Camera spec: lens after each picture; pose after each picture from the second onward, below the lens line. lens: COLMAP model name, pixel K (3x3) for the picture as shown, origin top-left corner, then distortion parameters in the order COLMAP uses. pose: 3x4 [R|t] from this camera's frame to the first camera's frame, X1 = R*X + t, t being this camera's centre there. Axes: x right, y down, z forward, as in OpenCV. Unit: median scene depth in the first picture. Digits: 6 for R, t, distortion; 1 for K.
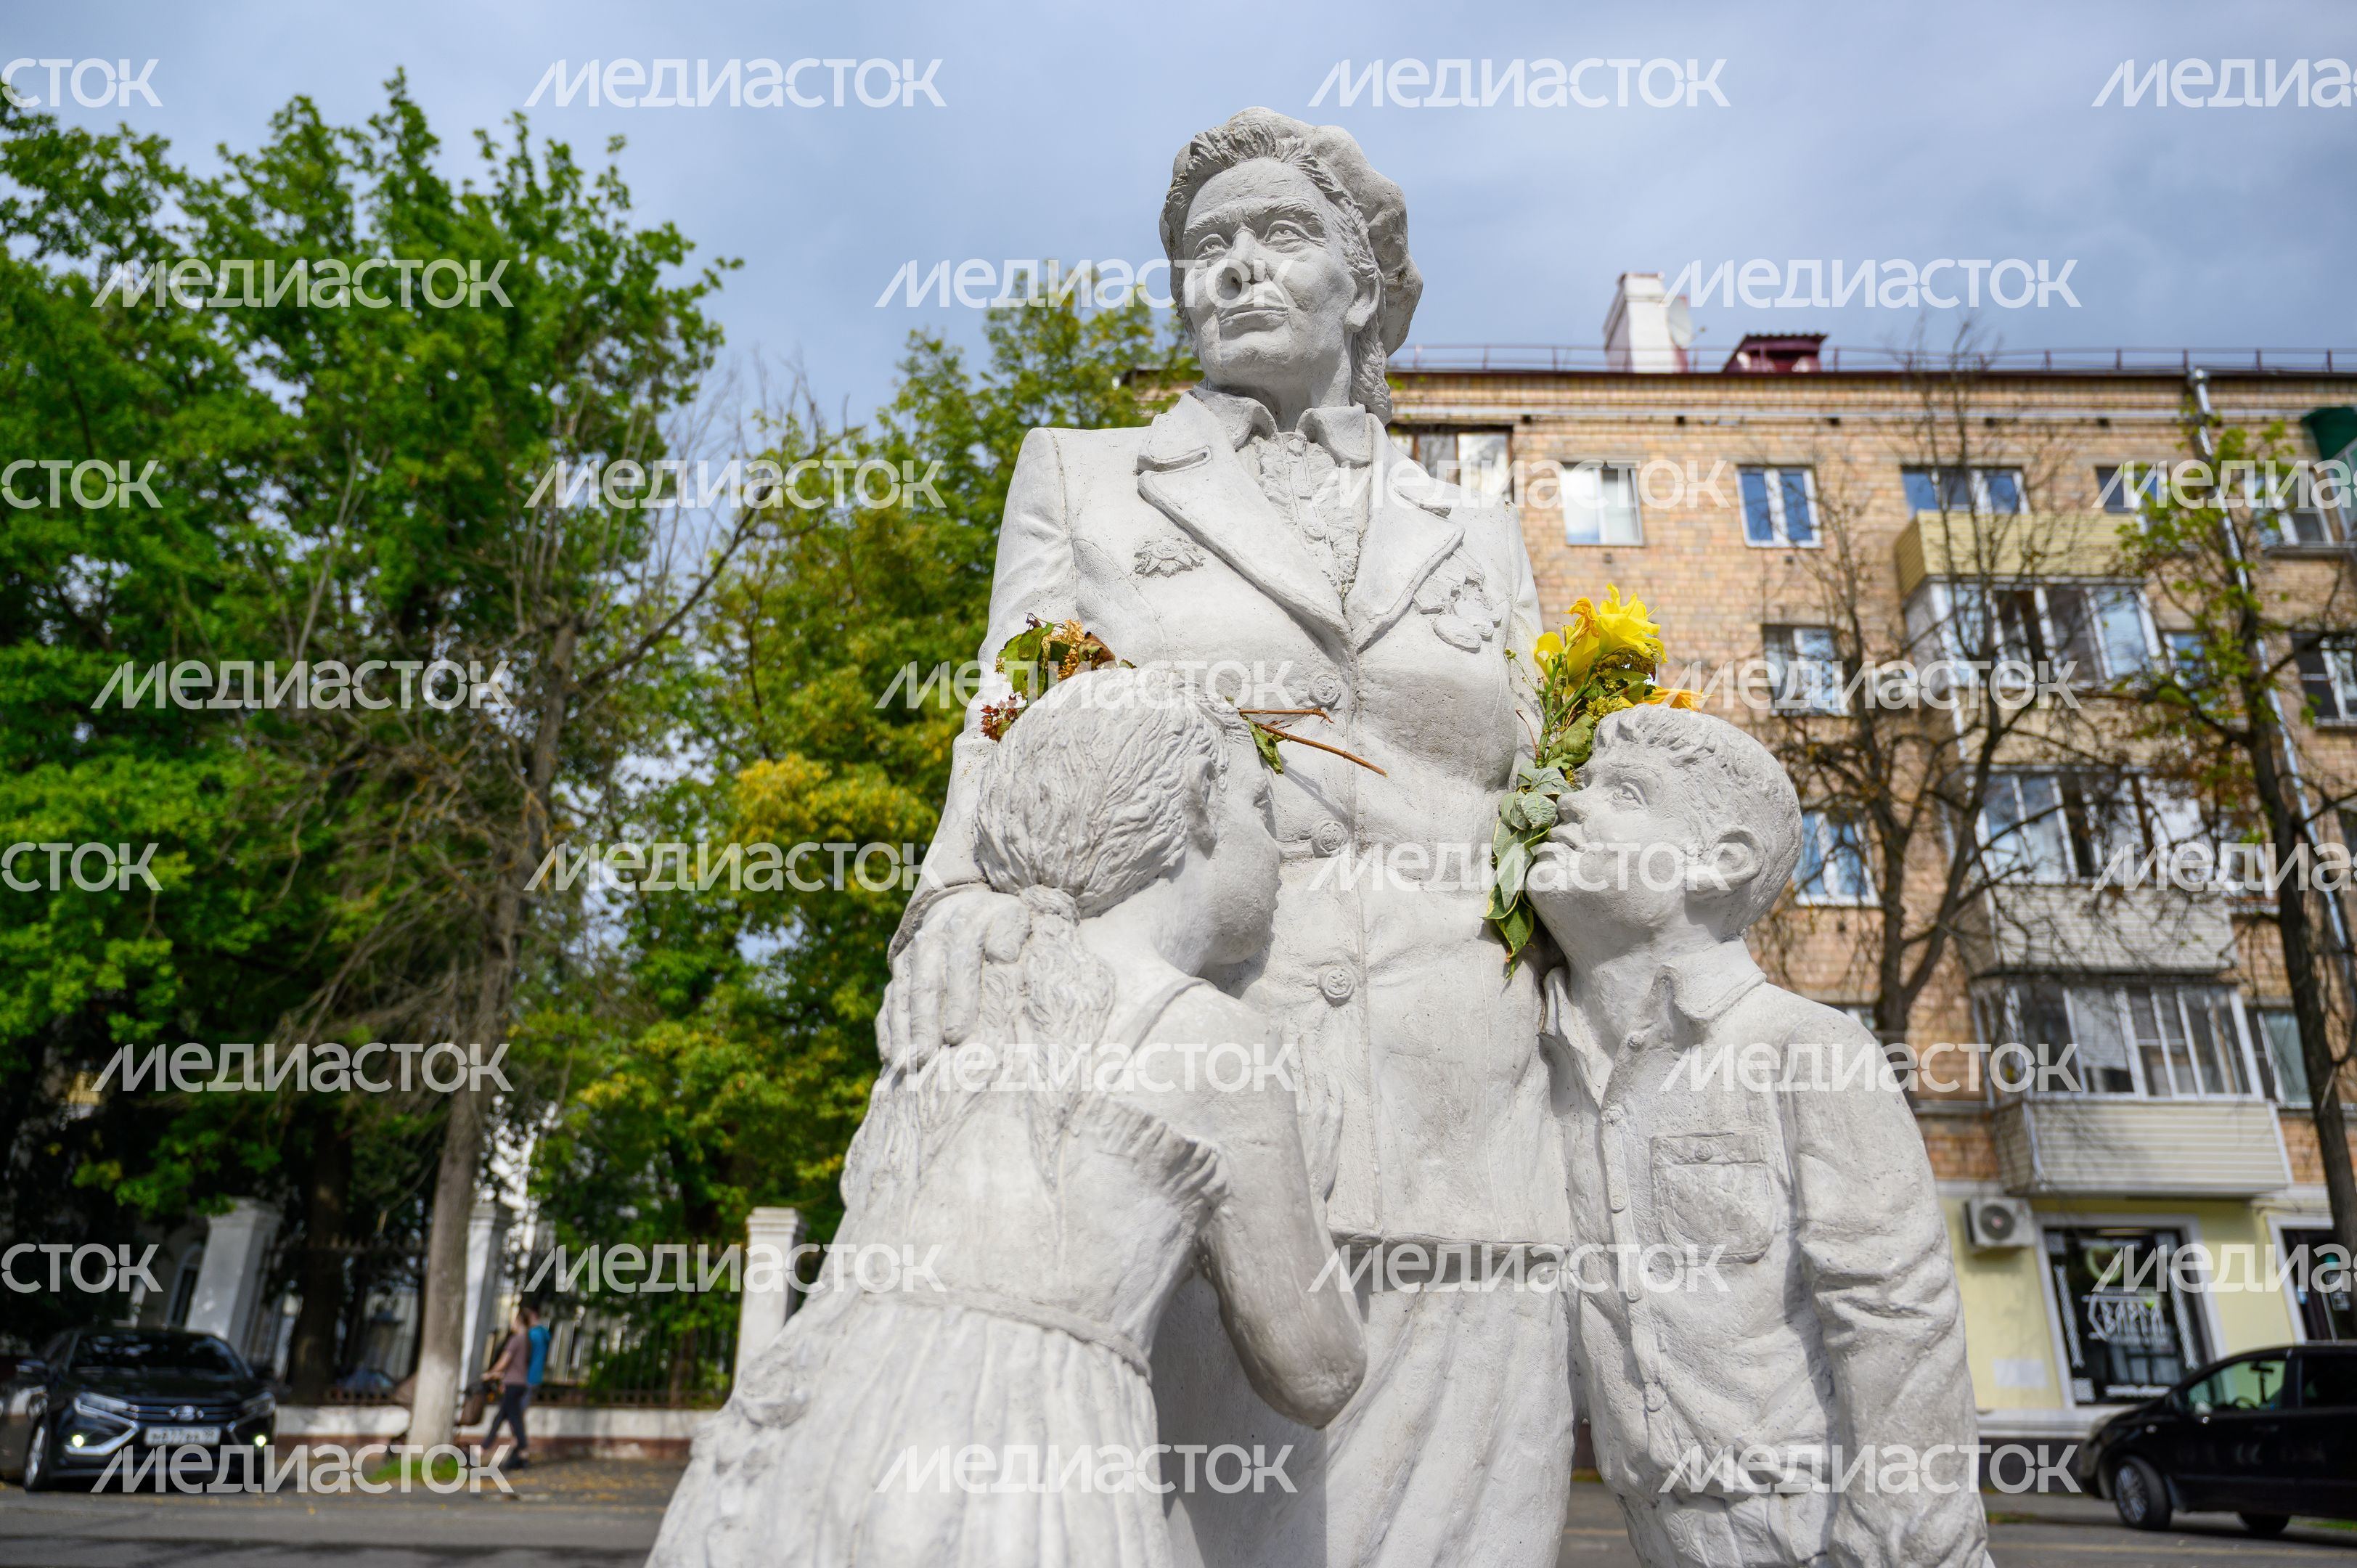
lens RADIAL K [[1583.3, 0, 1187.1], [0, 1583.3, 775.9], [0, 0, 1]] dist [-0.002436, 0.002674]
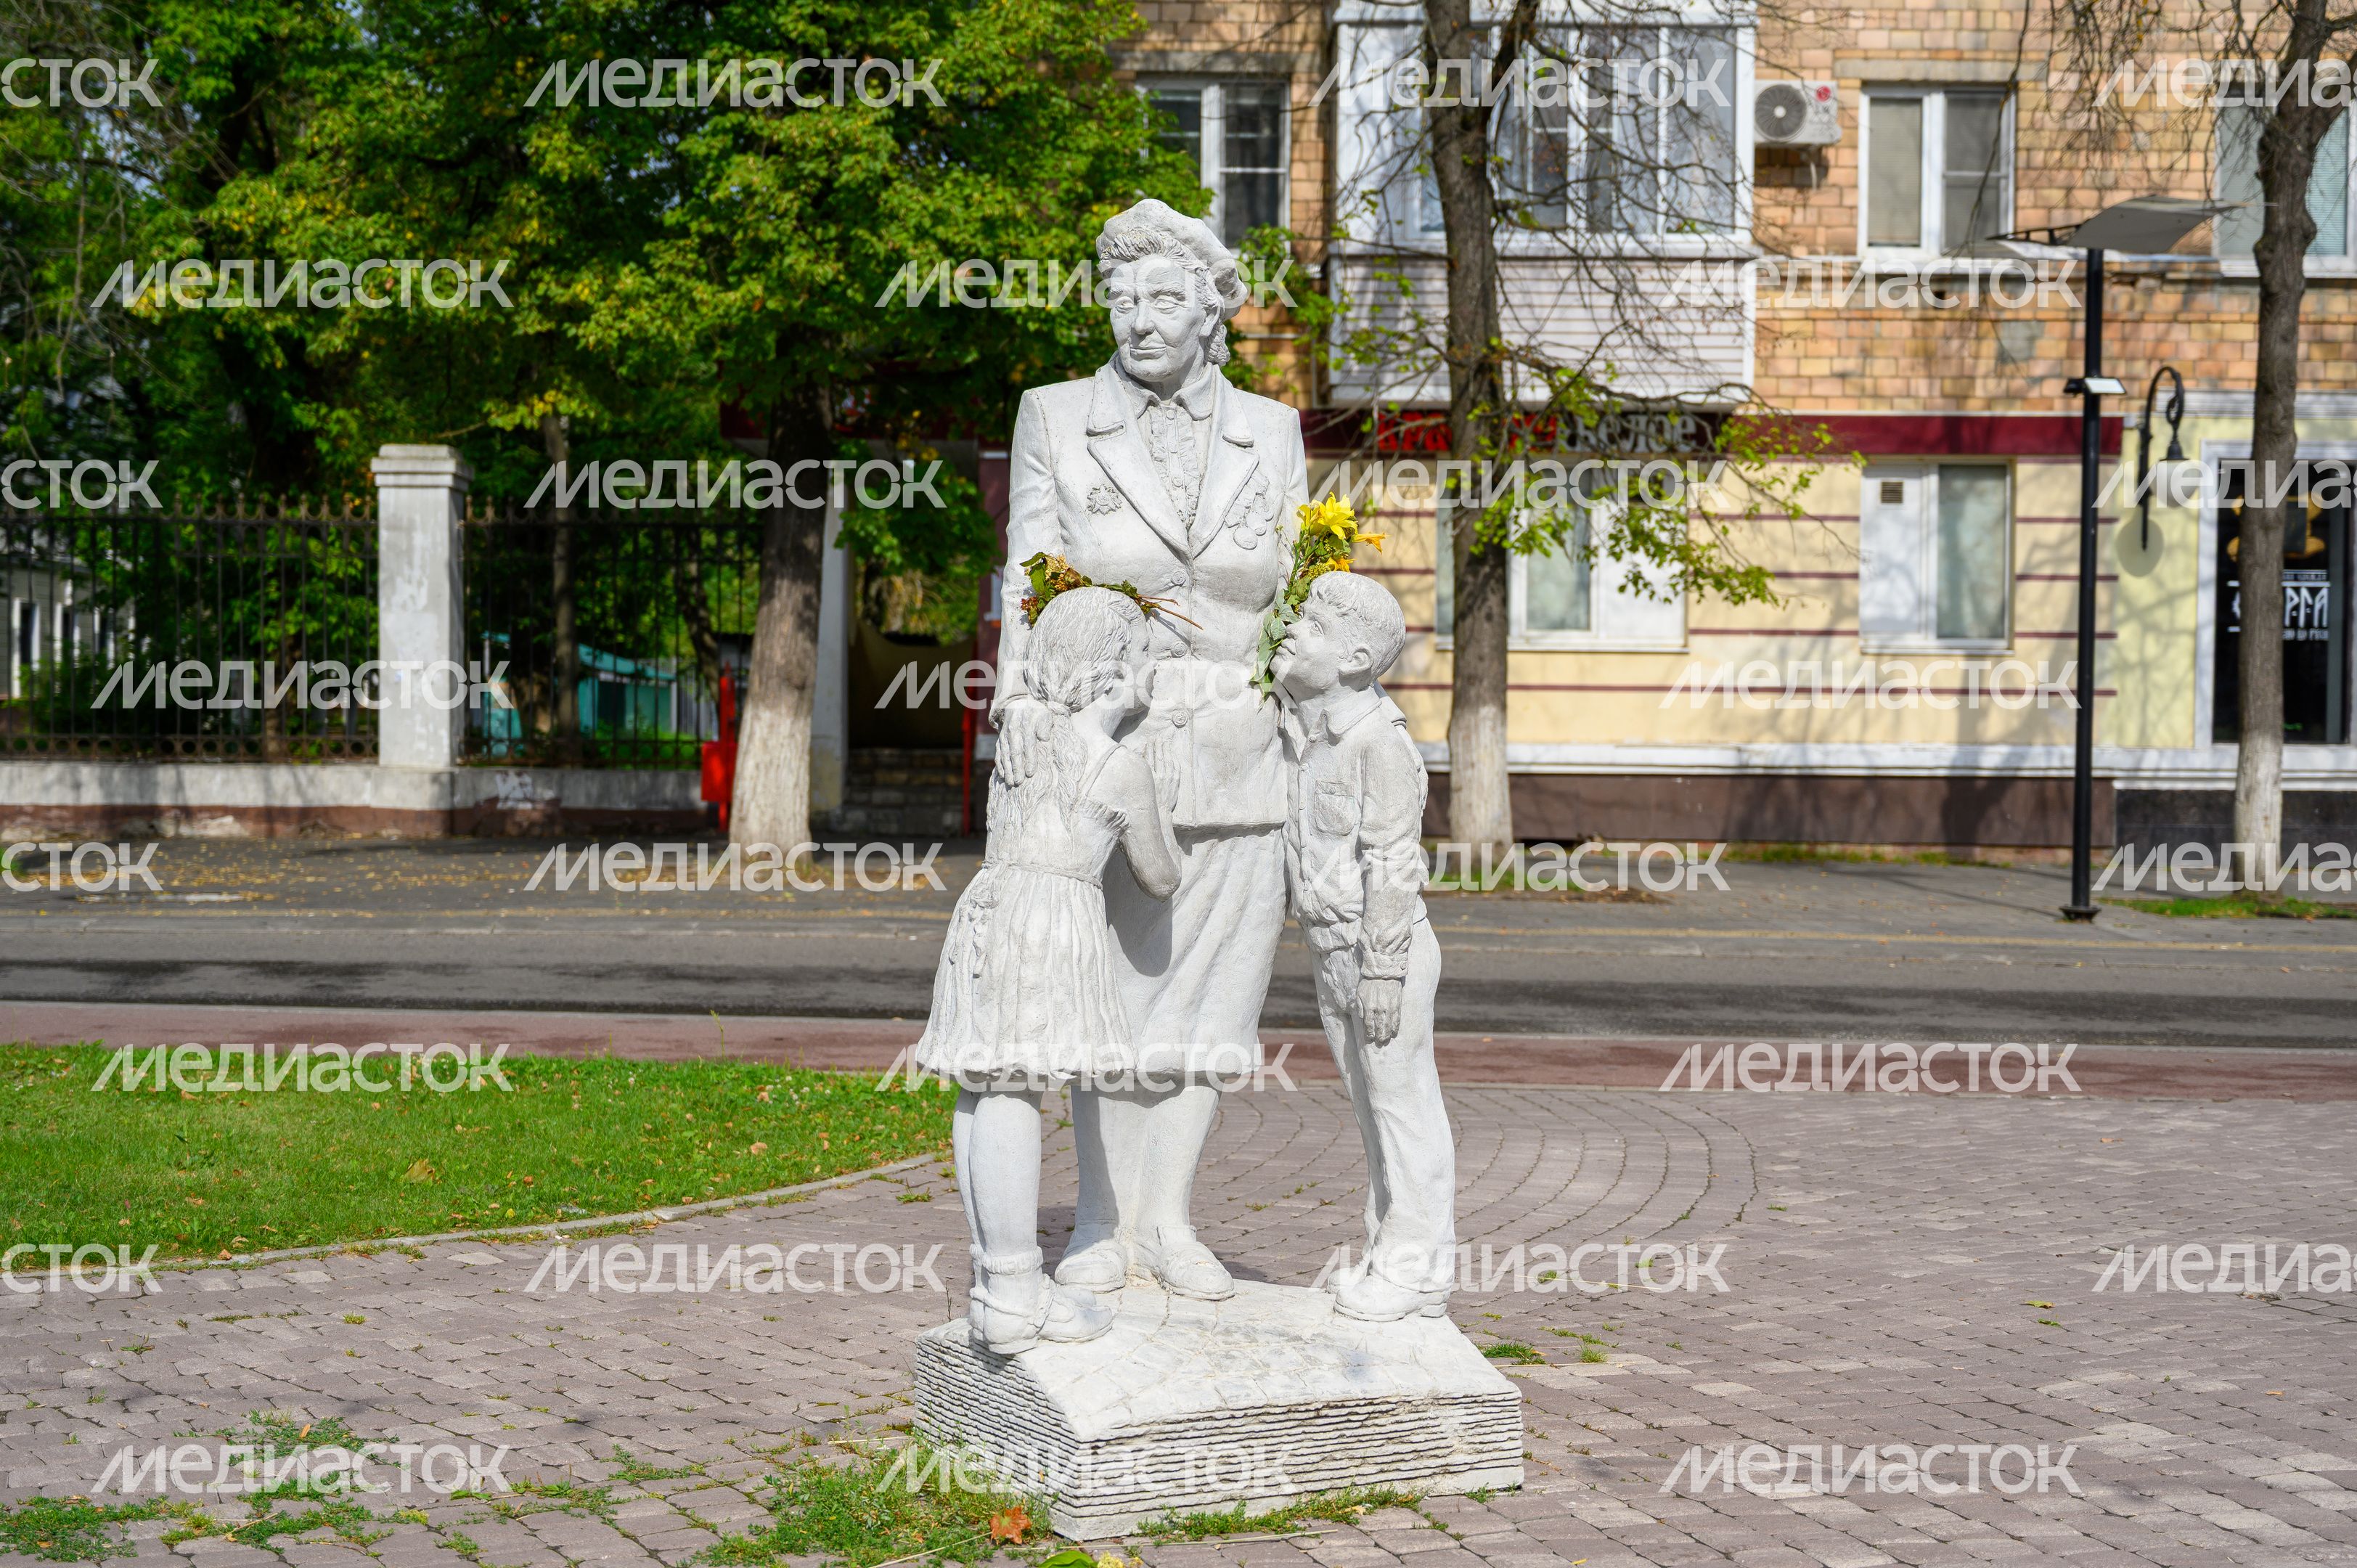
lens RADIAL K [[3118.4, 0, 1178.3], [0, 3118.4, 783.5], [0, 0, 1]] dist [0.018453, 0.000000]
pose [[0.999799, -0.005718, 0.019219, 0.005267], [-0.002150, 0.922386, 0.386264, -1.423546], [-0.019936, -0.386227, 0.922188, -2.980500]]
